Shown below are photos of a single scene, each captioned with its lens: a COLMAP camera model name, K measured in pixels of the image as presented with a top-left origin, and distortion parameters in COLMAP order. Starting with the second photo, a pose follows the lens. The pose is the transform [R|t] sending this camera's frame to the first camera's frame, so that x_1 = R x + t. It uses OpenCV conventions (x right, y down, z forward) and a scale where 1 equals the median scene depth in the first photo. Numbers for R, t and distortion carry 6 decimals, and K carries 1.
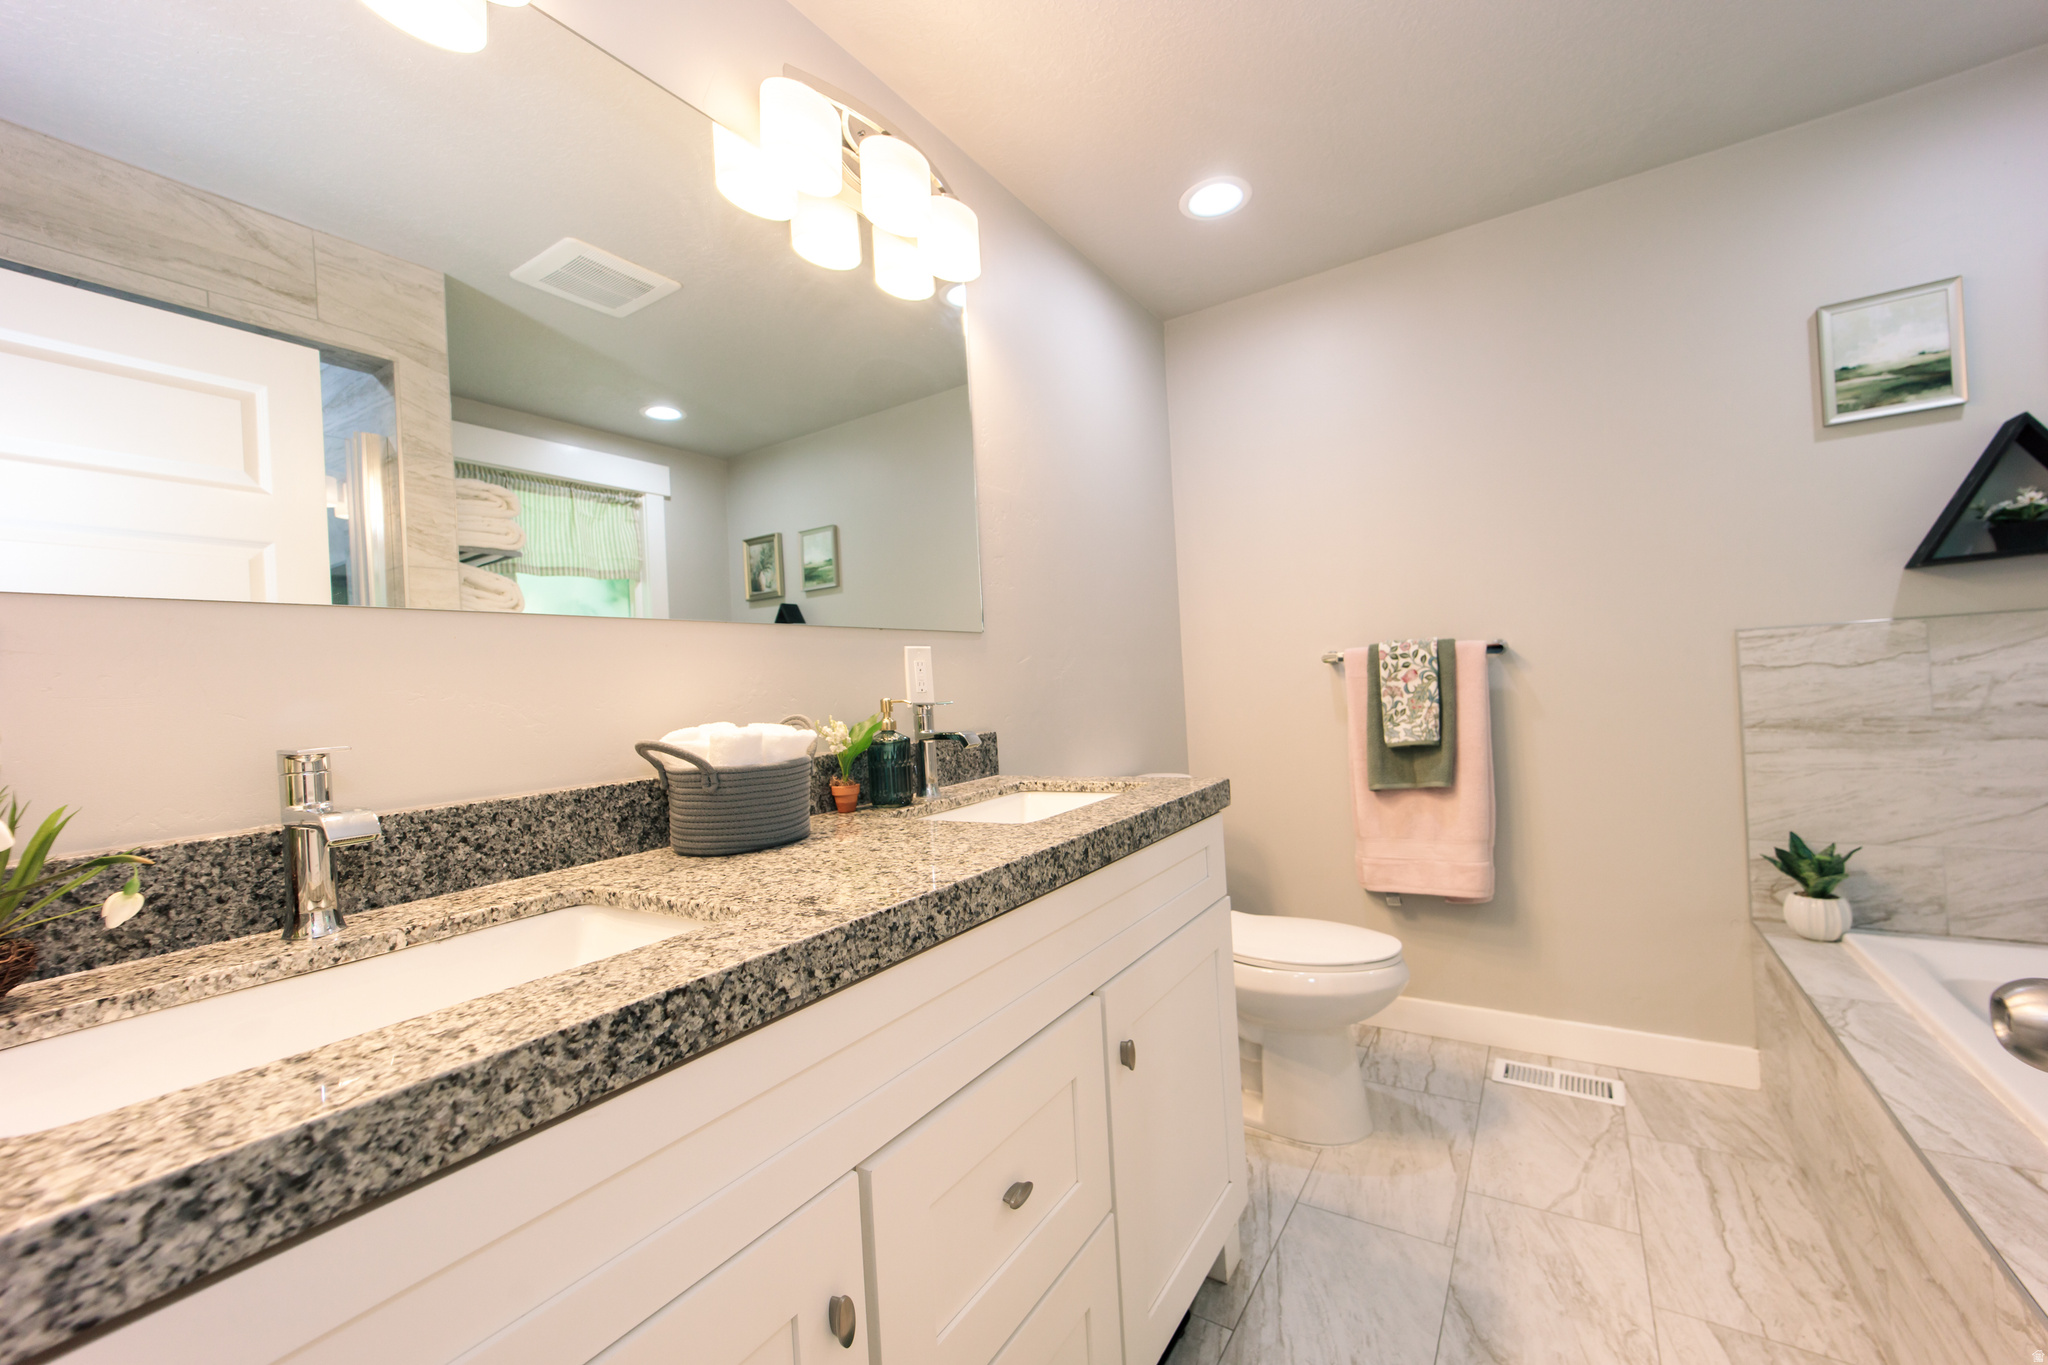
lens RADIAL K [[814.9, 0, 1024.6], [0, 814.9, 689.3], [0, 0, 1]] dist [-0.000794, 0.000787]
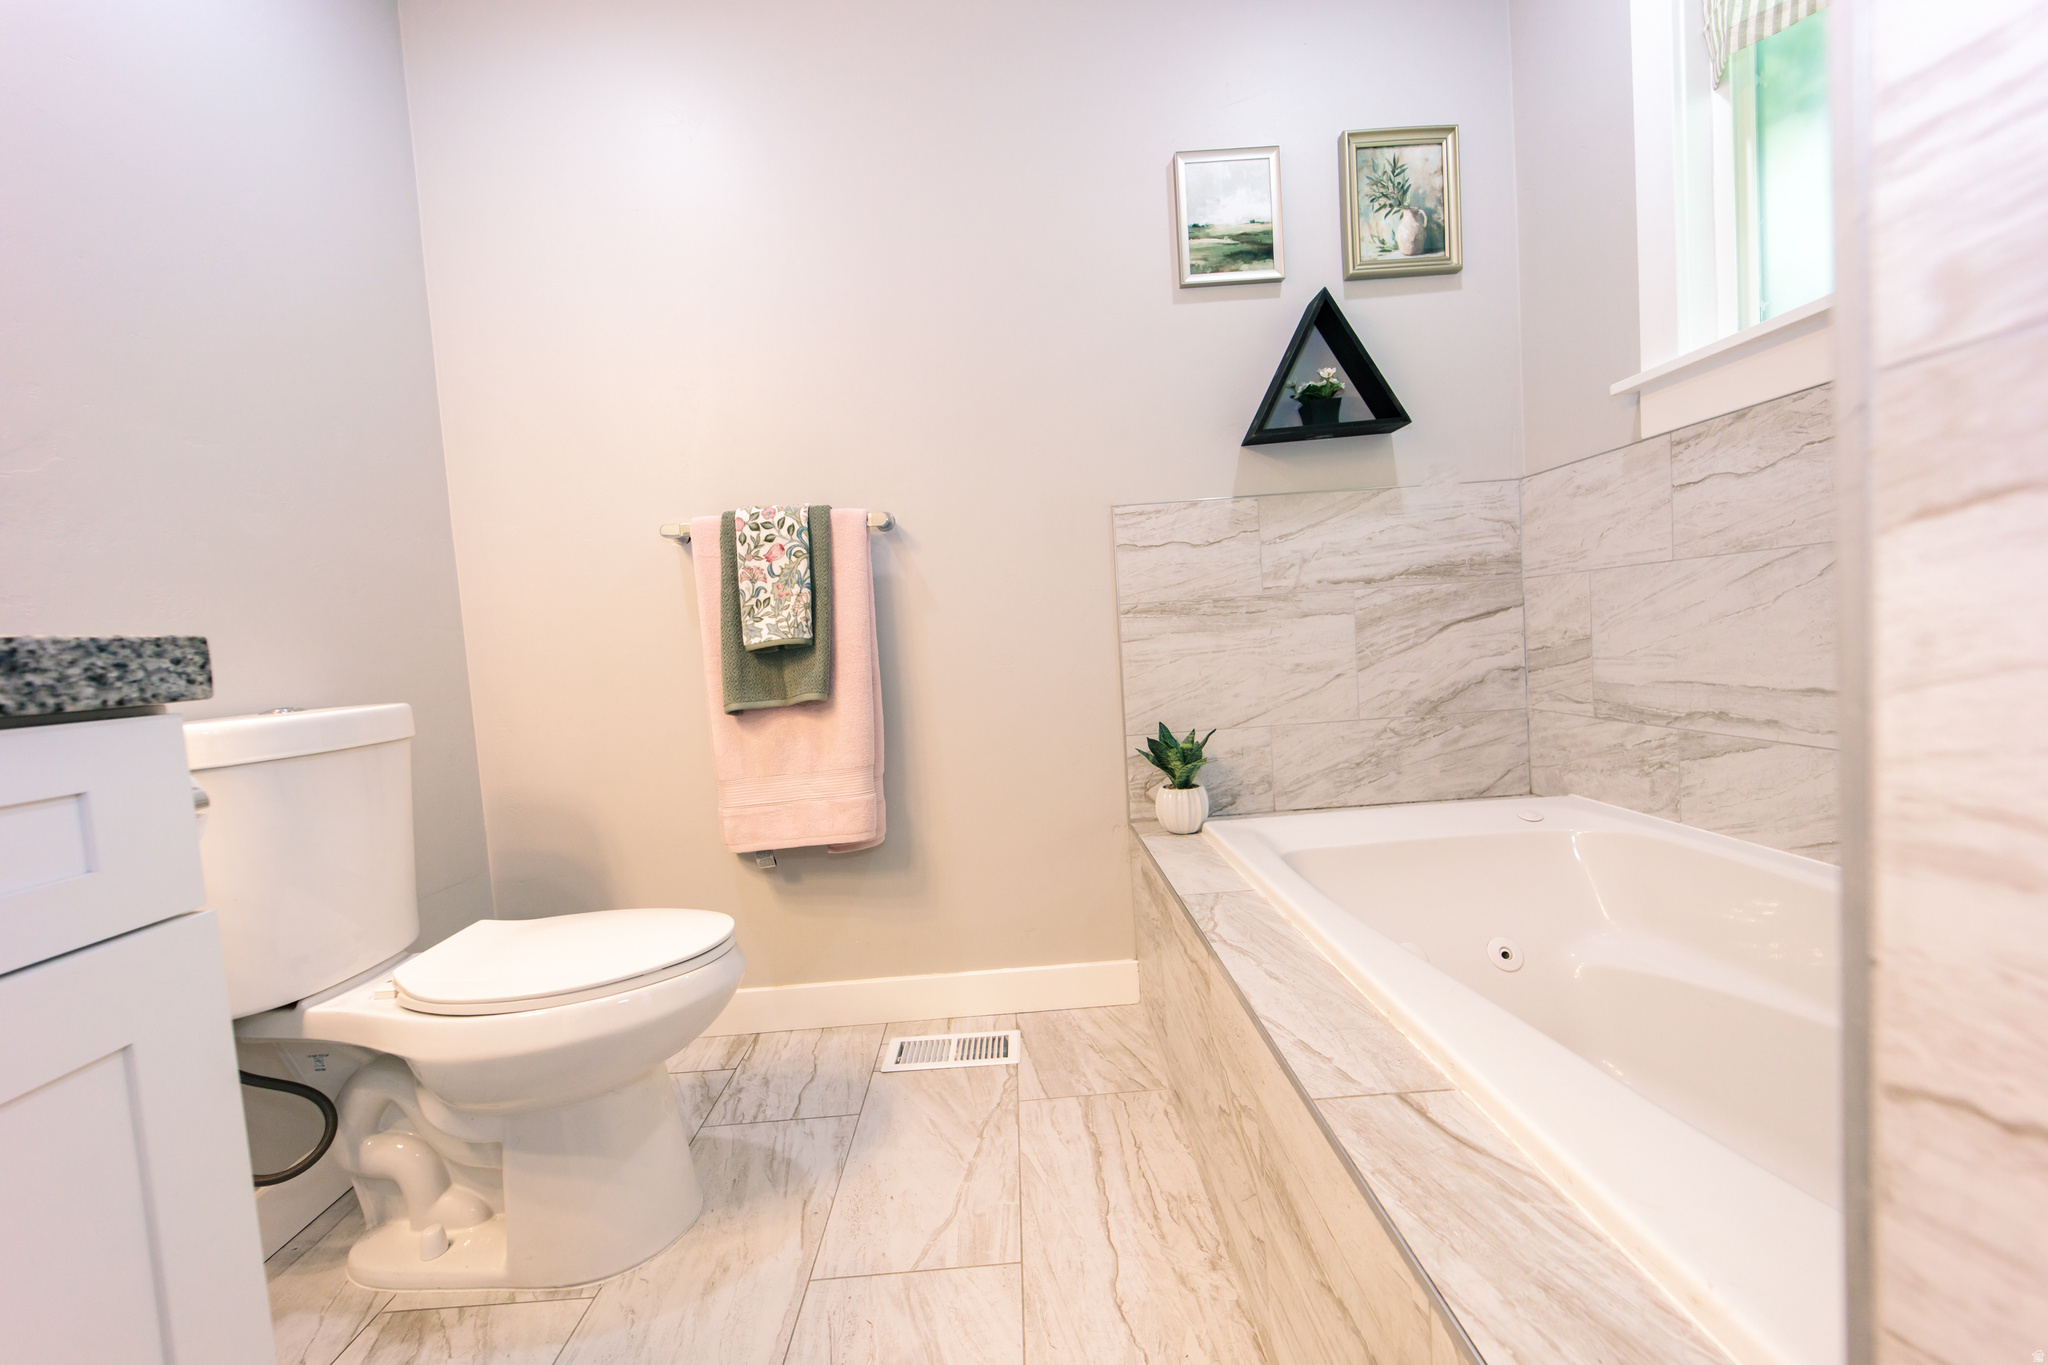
lens RADIAL K [[860.1, 0, 1024.0], [0, 860.1, 682.5], [0, 0, 1]] dist [0.009733, -0.005766]
pose [[0.821815, -0.034764, 0.568693, 0.266297], [0.018611, 0.999242, 0.034187, 0.096940], [-0.569450, -0.017511, 0.821839, 0.293615]]
